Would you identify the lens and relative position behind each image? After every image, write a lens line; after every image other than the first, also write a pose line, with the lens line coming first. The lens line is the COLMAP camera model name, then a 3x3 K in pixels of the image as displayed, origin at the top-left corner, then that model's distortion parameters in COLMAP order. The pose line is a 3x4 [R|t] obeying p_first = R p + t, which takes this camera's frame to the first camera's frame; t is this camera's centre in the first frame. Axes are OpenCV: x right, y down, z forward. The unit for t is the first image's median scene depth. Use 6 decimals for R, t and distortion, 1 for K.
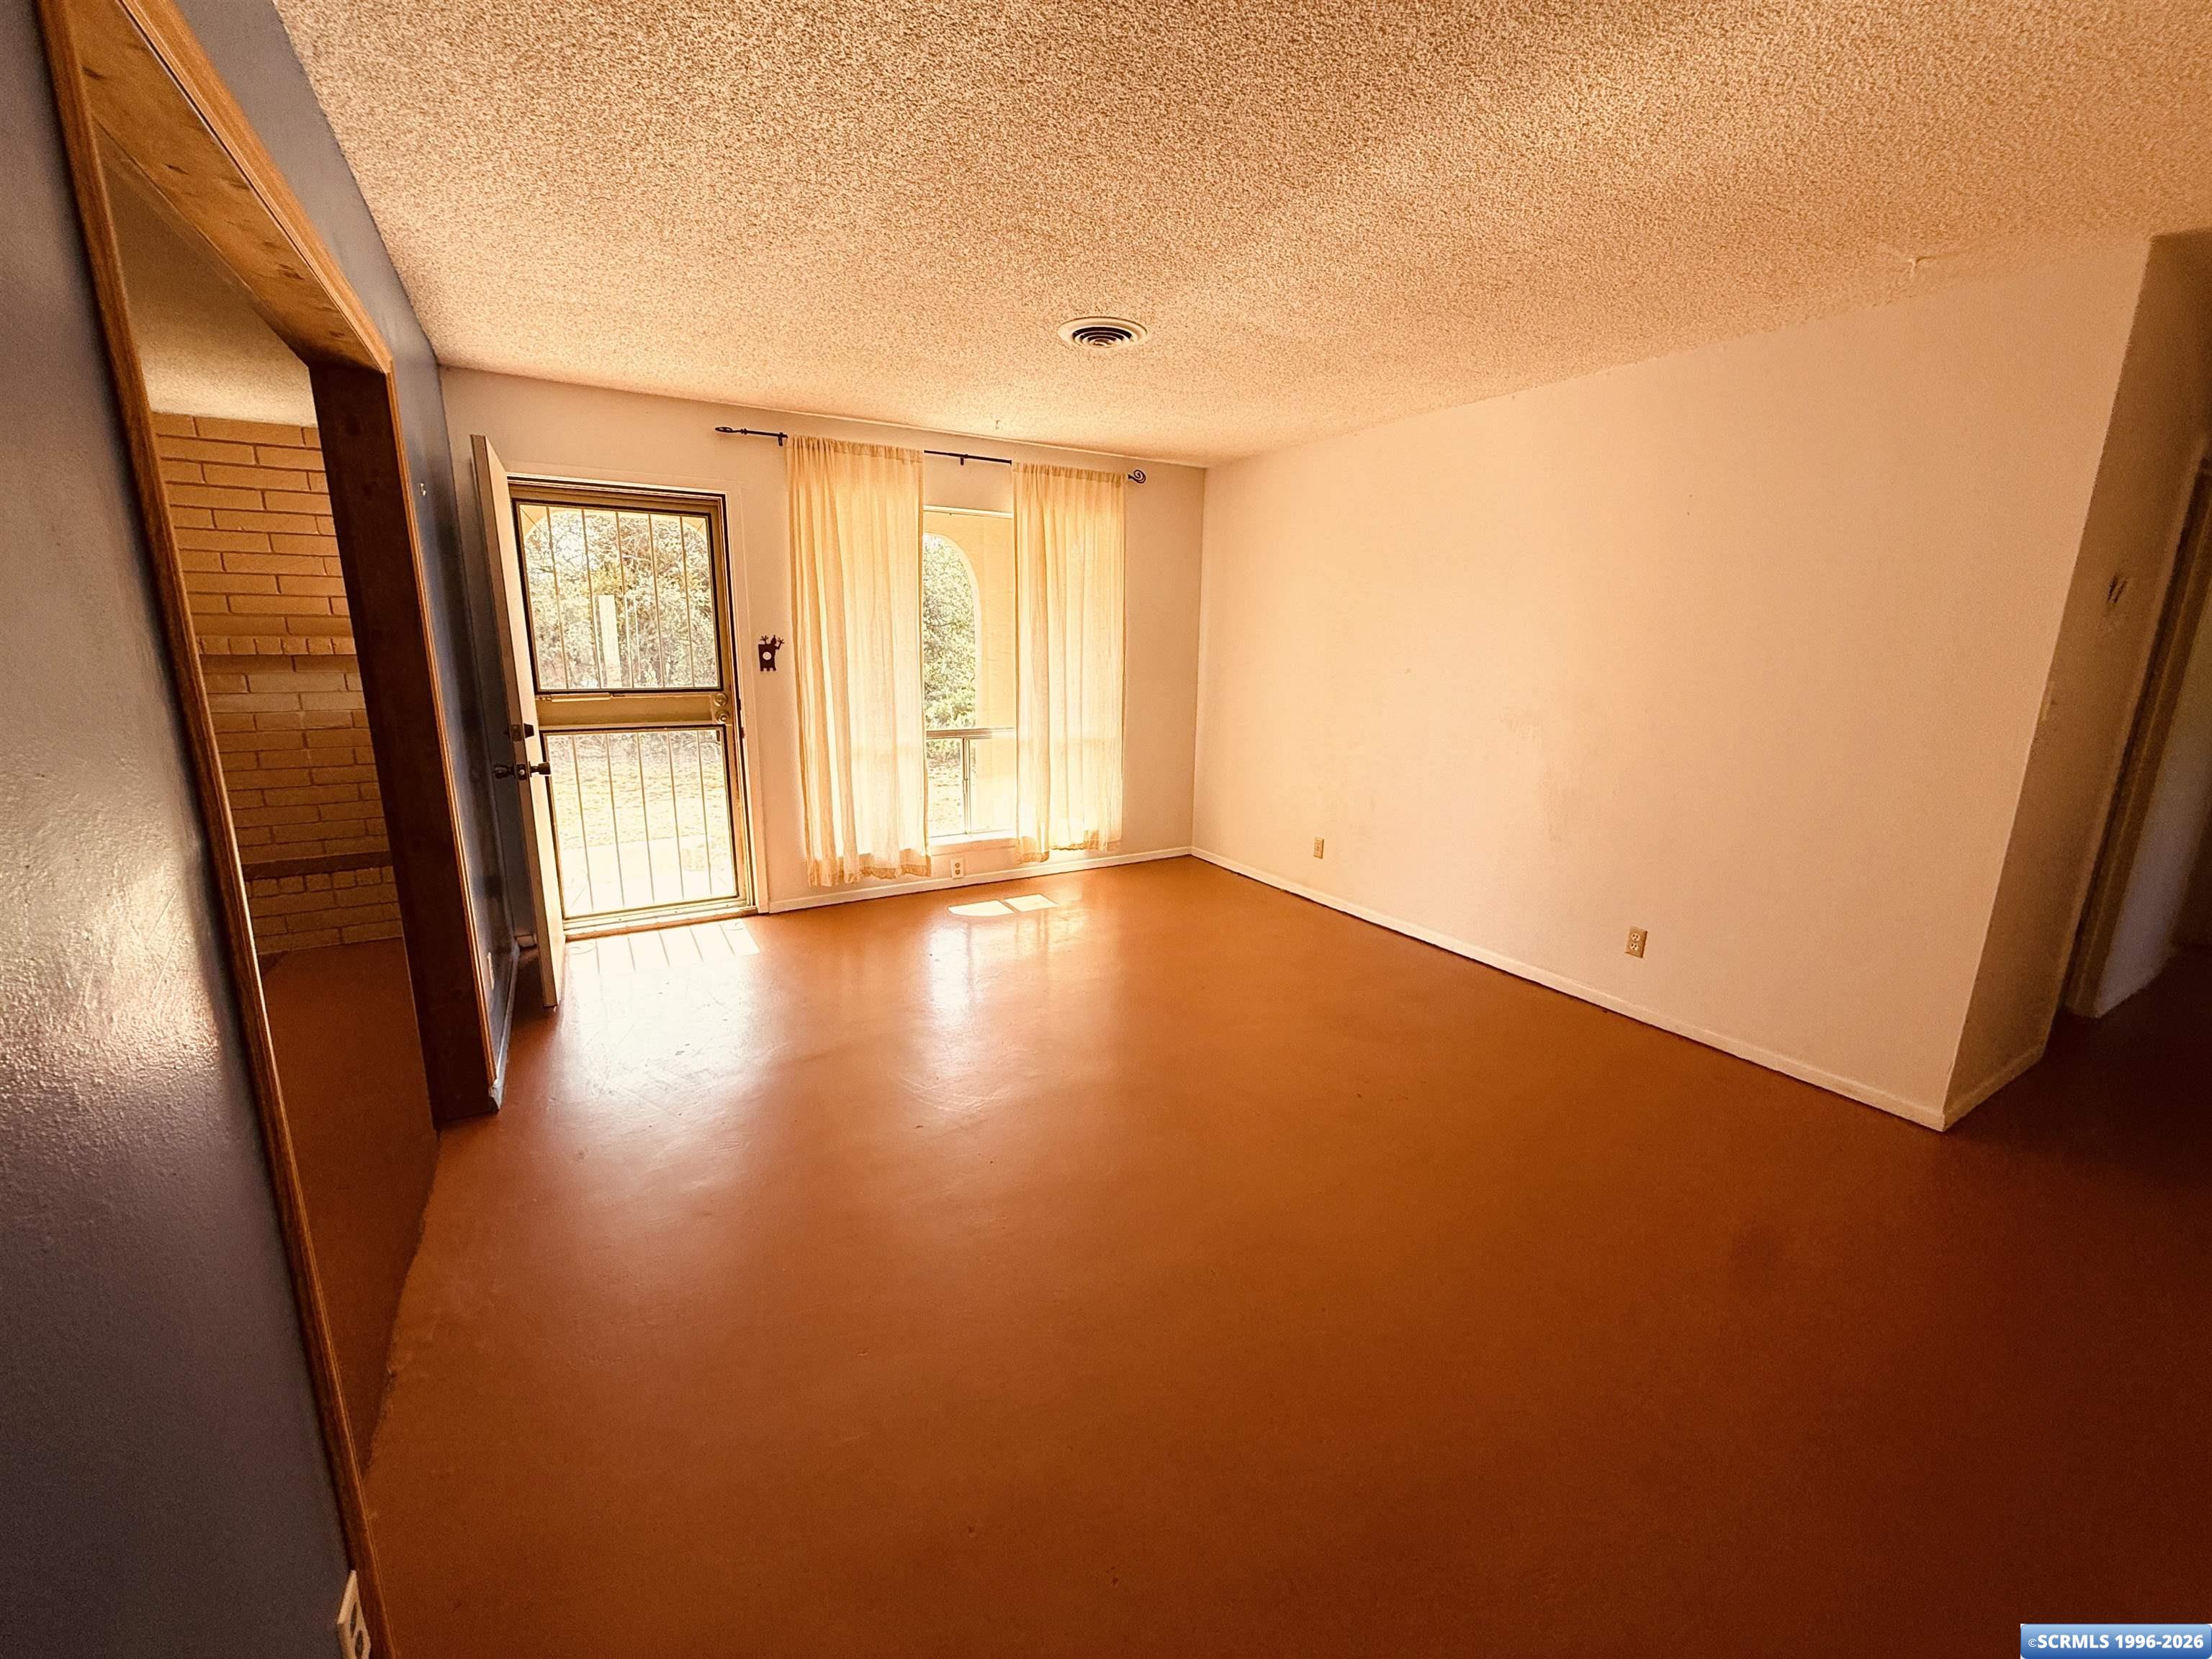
lens RADIAL K [[878.4, 0, 1097.9], [0, 878.4, 827.2], [0, 0, 1]] dist [-0.001197, -0.000202]
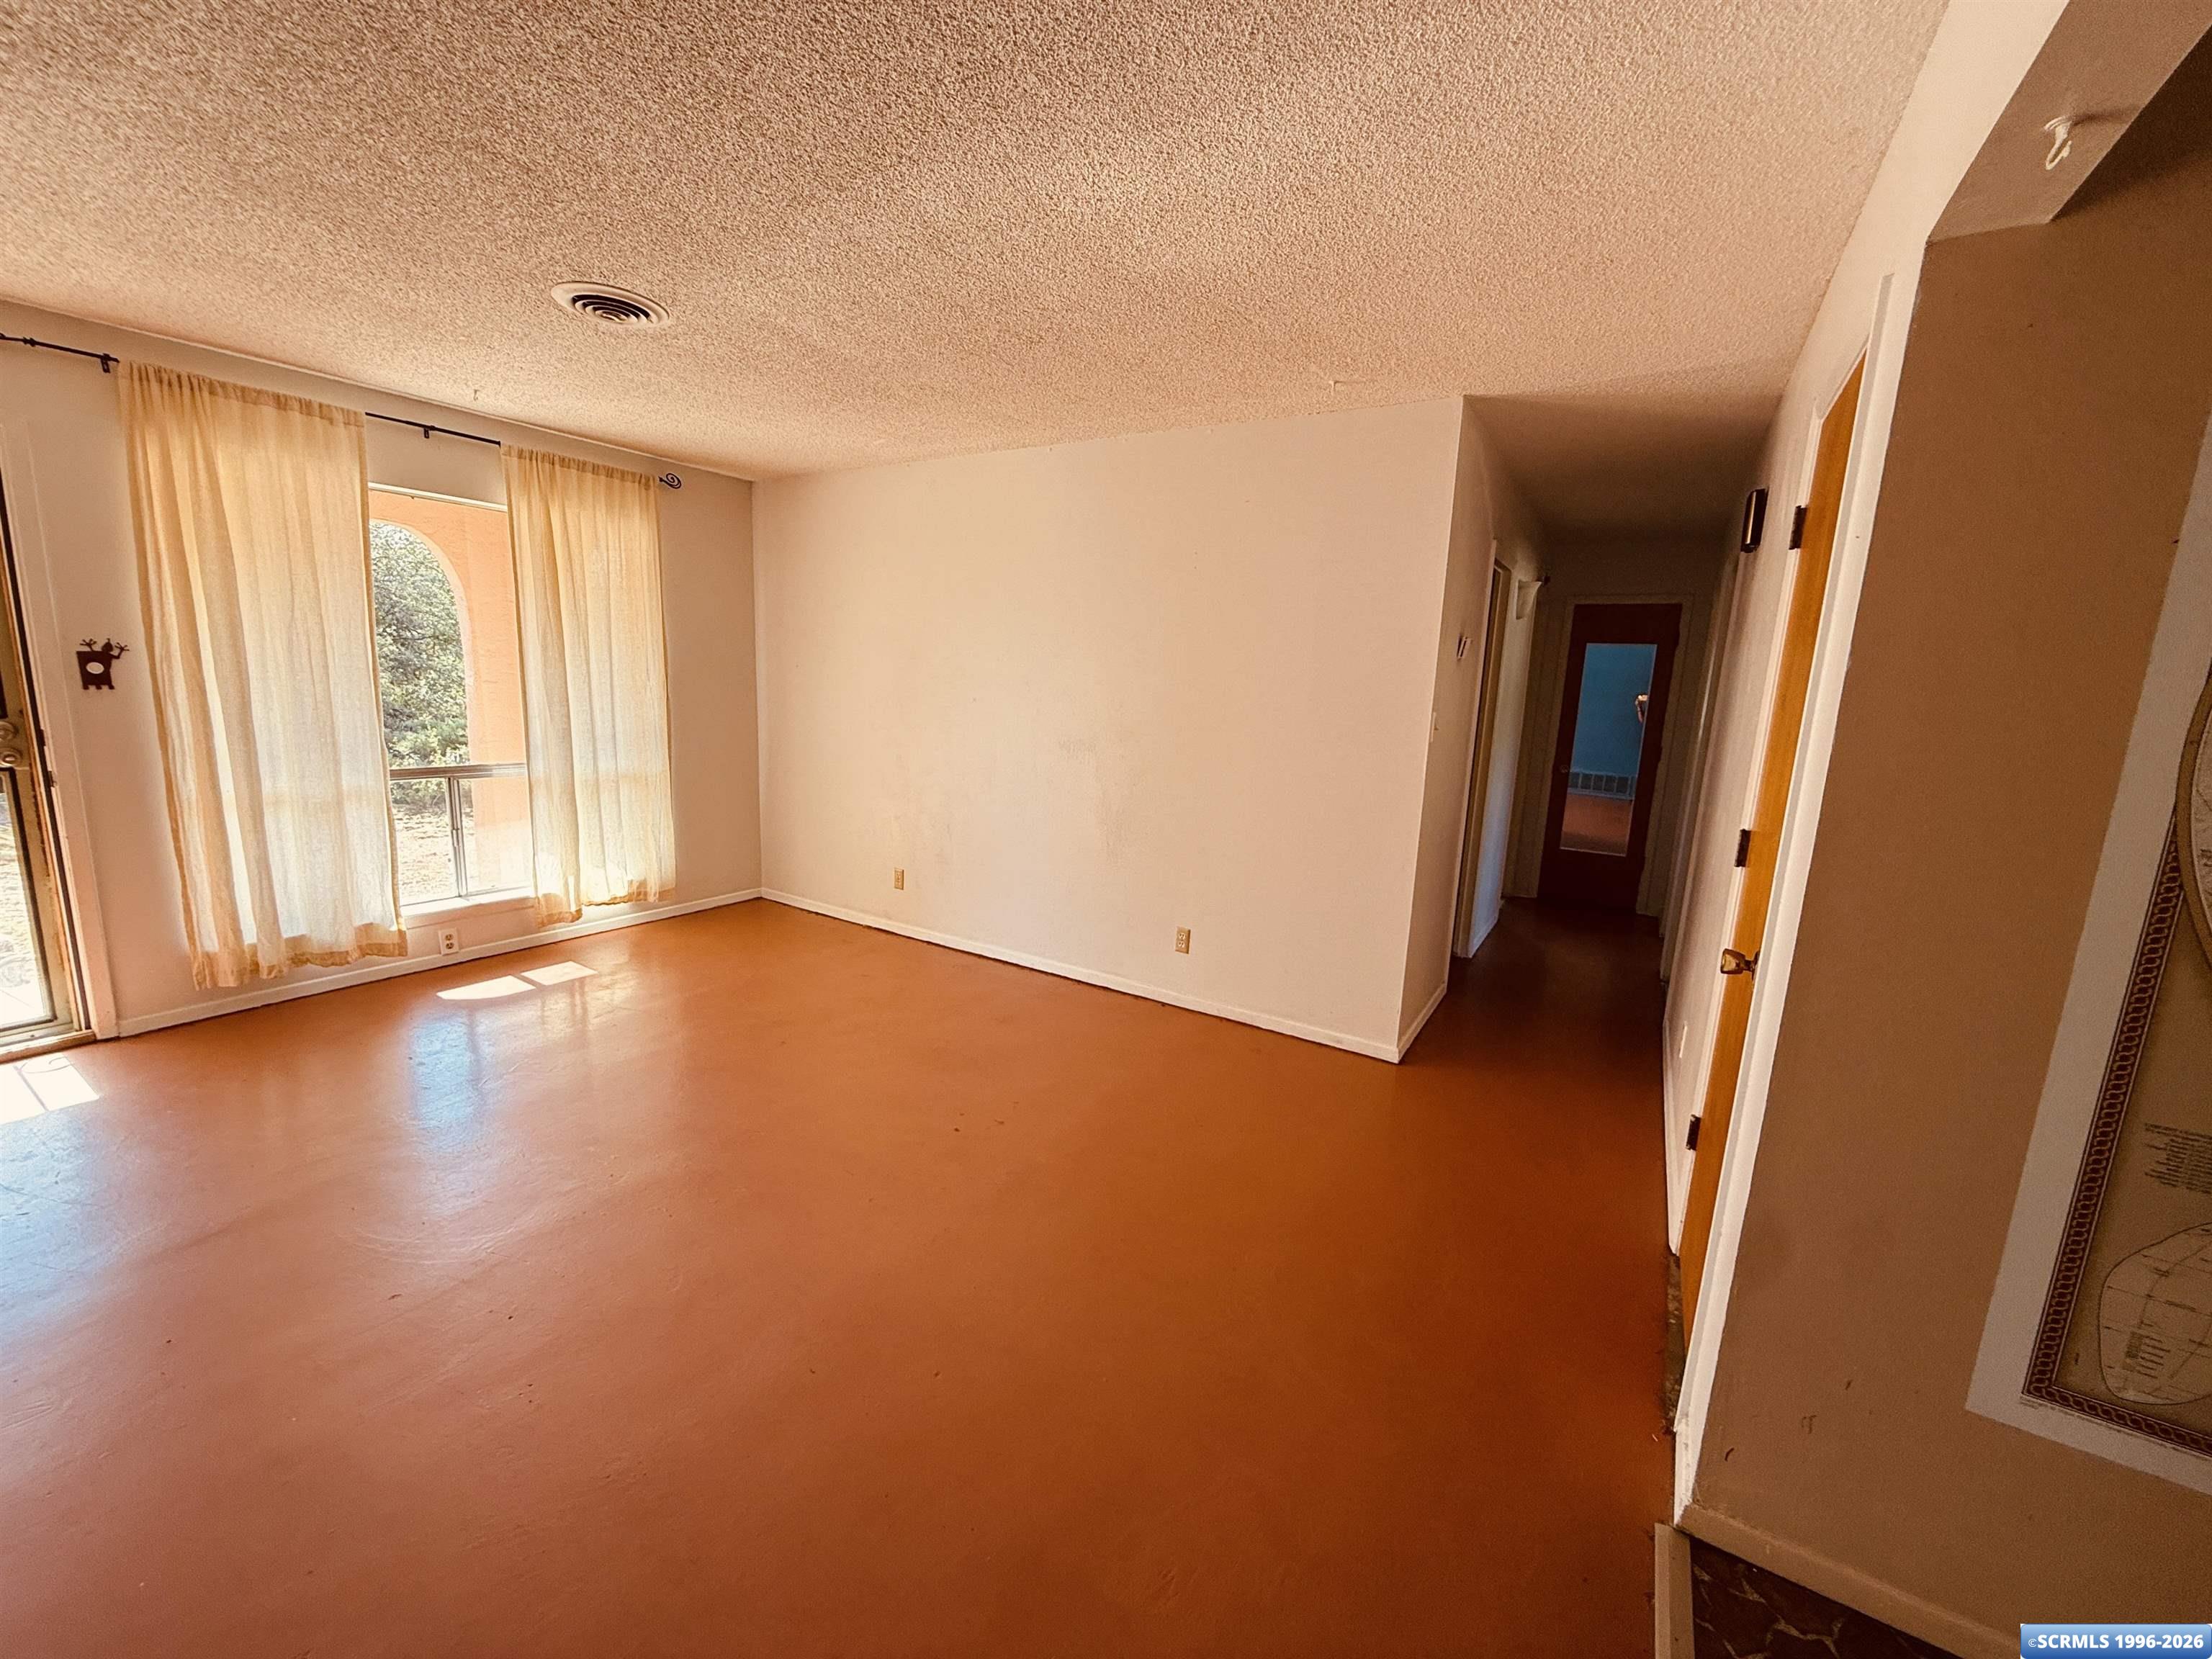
lens RADIAL K [[878.4, 0, 1097.9], [0, 878.4, 827.2], [0, 0, 1]] dist [-0.001197, -0.000202]
pose [[0.888892, -0.054076, 0.454913, 0.006806], [0.069222, 0.997462, -0.016689, -0.002547], [-0.452856, 0.046325, 0.890379, 0.027204]]
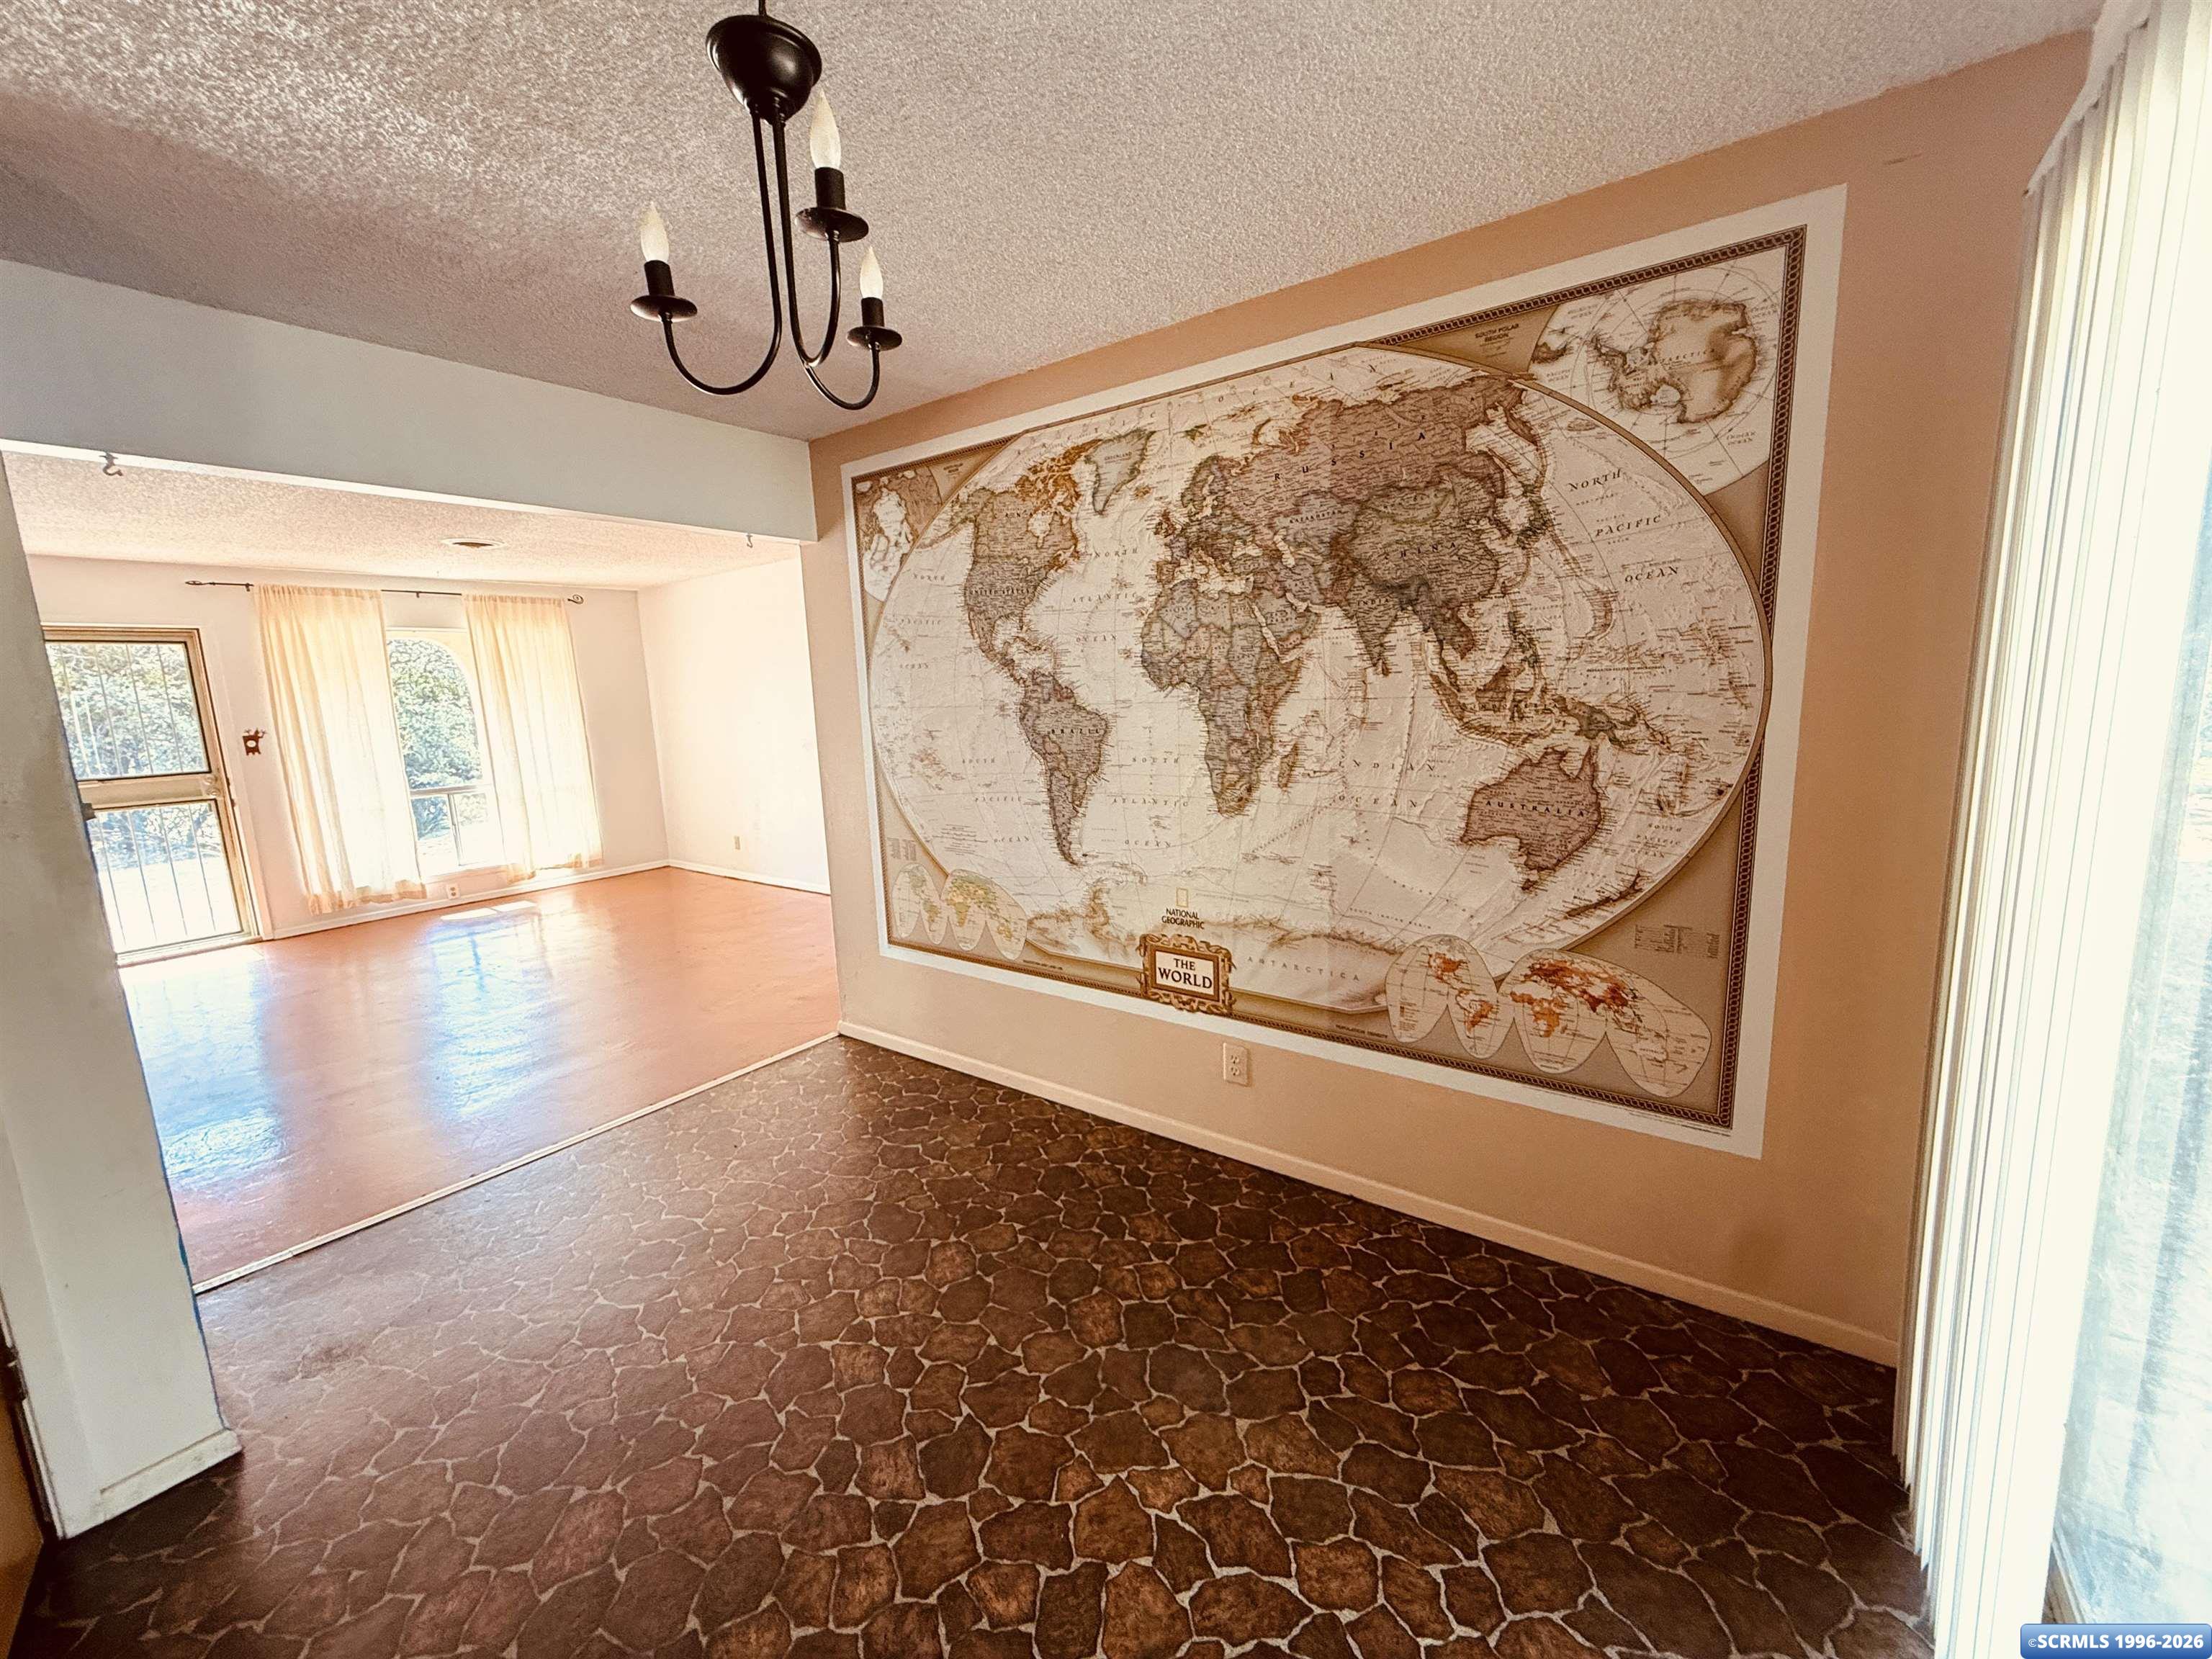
lens RADIAL K [[878.4, 0, 1097.9], [0, 878.4, 827.2], [0, 0, 1]] dist [-0.001197, -0.000202]
pose [[0.921437, -0.112040, 0.372022, 0.298386], [0.135219, 0.990135, -0.036722, 0.153154], [-0.364238, 0.084141, 0.927497, -0.693899]]
